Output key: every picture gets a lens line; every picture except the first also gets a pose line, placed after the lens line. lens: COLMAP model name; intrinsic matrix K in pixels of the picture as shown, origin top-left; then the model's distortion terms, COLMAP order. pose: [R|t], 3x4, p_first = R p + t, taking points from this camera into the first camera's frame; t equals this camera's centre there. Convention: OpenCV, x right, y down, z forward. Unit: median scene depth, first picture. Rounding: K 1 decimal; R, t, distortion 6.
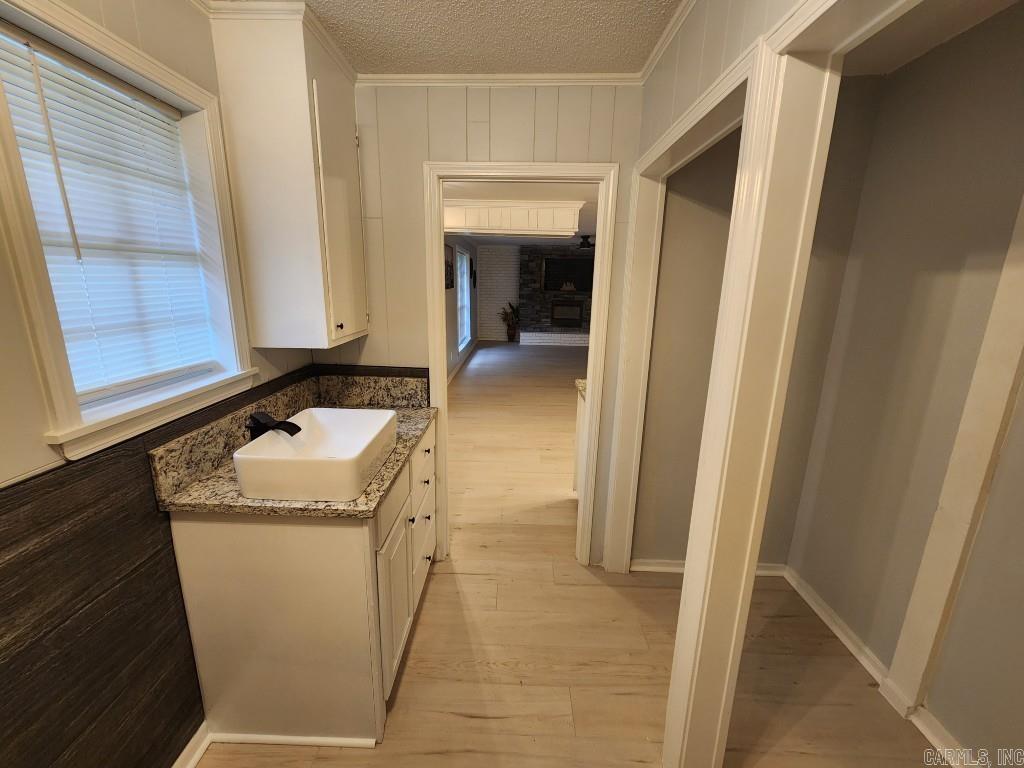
lens RADIAL K [[419.6, 0, 504.2], [0, 419.6, 380.4], [0, 0, 1]] dist [0.001673, -0.001431]
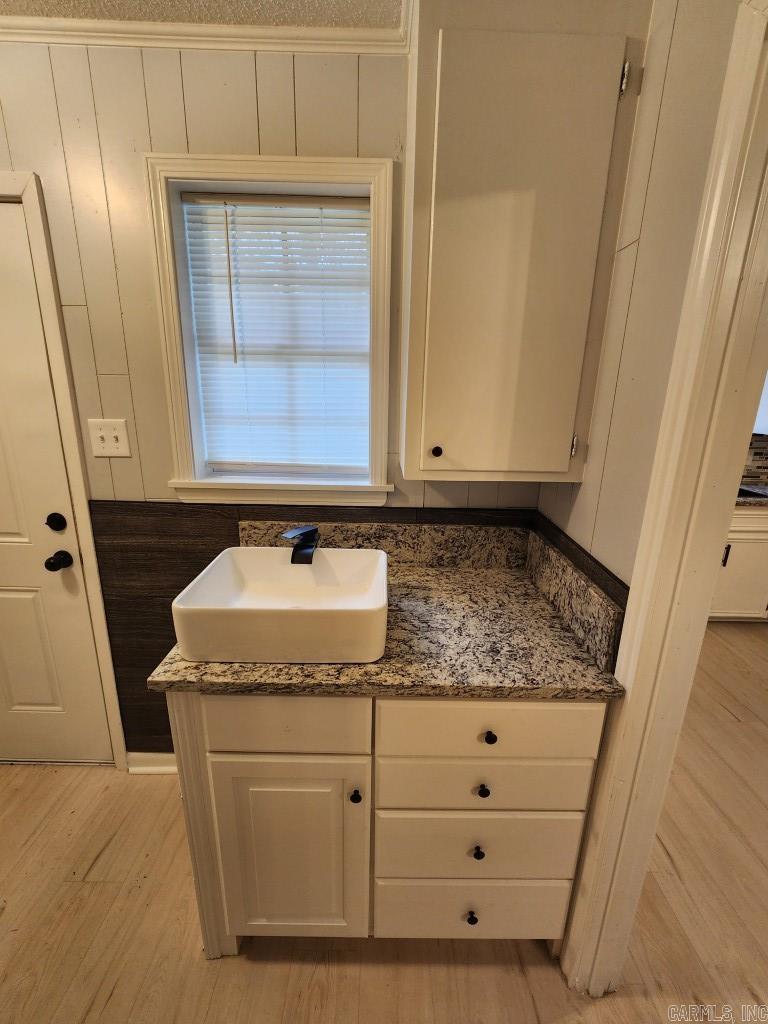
lens RADIAL K [[419.6, 0, 381.6], [0, 419.6, 505.2], [0, 0, 1]] dist [0.001673, -0.001431]
pose [[0.033530, 0.241918, -0.969717, 0.278121], [-0.250568, 0.941310, 0.226167, -0.204429], [0.967518, 0.235397, 0.092179, 1.036695]]
